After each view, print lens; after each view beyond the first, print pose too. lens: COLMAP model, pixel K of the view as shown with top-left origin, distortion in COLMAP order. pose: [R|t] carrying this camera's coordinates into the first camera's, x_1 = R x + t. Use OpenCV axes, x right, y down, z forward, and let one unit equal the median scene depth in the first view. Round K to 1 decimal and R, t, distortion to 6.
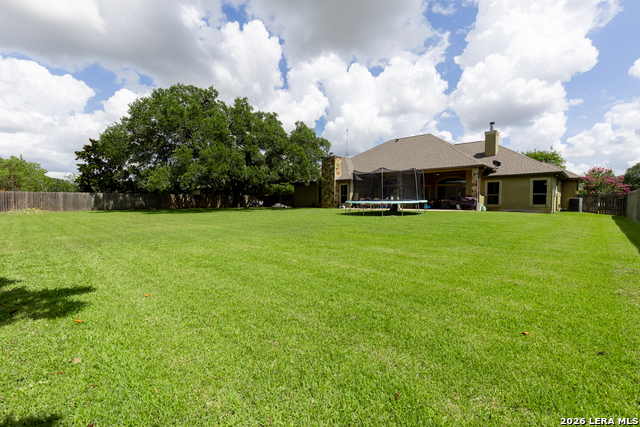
lens RADIAL K [[294.8, 0, 321.8], [0, 294.8, 212.2], [0, 0, 1]] dist [0.013201, -0.000135]
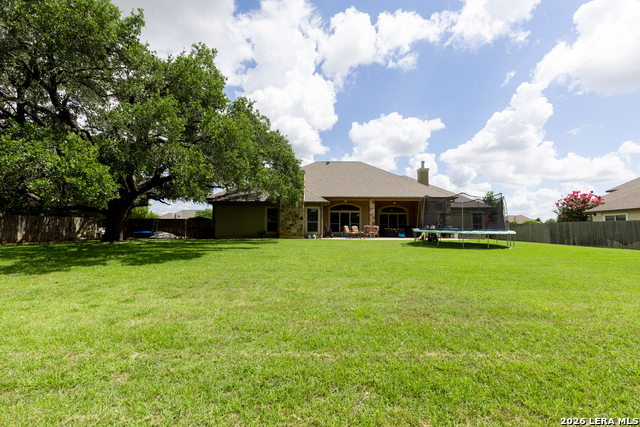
lens RADIAL K [[294.8, 0, 320.0], [0, 294.8, 212.9], [0, 0, 1]] dist [0.013201, -0.000135]
pose [[0.733484, 0.039013, 0.678586, -0.446852], [0.017443, 0.996942, -0.076171, -0.020309], [-0.679483, 0.067707, 0.730561, 0.411228]]
